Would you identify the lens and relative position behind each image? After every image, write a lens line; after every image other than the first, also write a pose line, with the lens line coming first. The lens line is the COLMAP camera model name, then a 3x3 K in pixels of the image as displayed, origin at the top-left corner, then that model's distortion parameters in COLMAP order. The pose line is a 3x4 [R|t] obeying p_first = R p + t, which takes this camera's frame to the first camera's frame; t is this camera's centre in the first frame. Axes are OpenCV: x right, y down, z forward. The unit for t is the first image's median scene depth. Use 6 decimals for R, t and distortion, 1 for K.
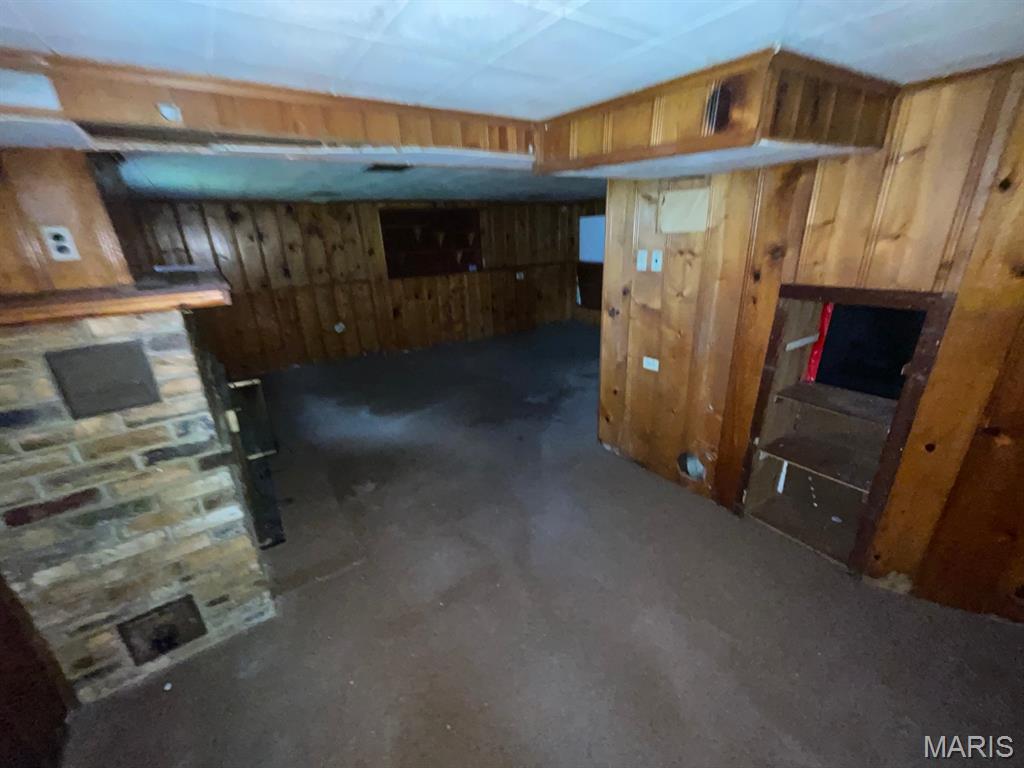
lens RADIAL K [[415.0, 0, 510.9], [0, 415.0, 388.4], [0, 0, 1]] dist [-0.000734, 0.000939]
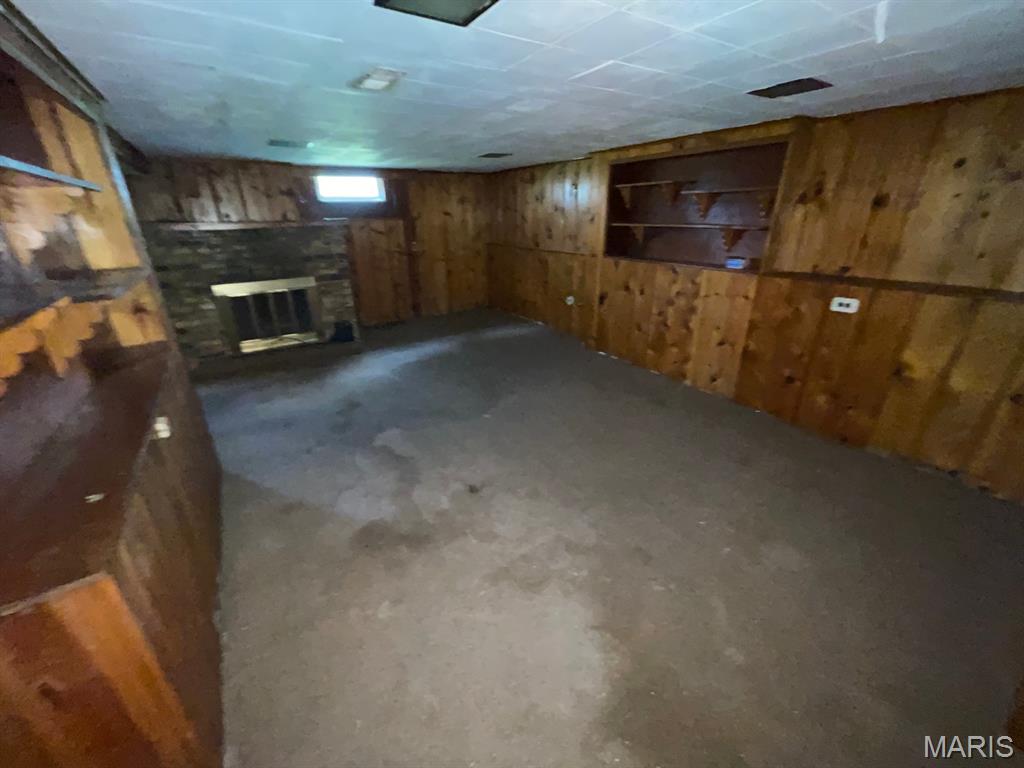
lens RADIAL K [[415.0, 0, 510.9], [0, 415.0, 388.4], [0, 0, 1]] dist [-0.000734, 0.000939]
pose [[-0.006446, 0.431015, -0.902322, 0.674406], [-0.339058, 0.847947, 0.407464, -0.408481], [0.940744, 0.308566, 0.140673, 1.057331]]
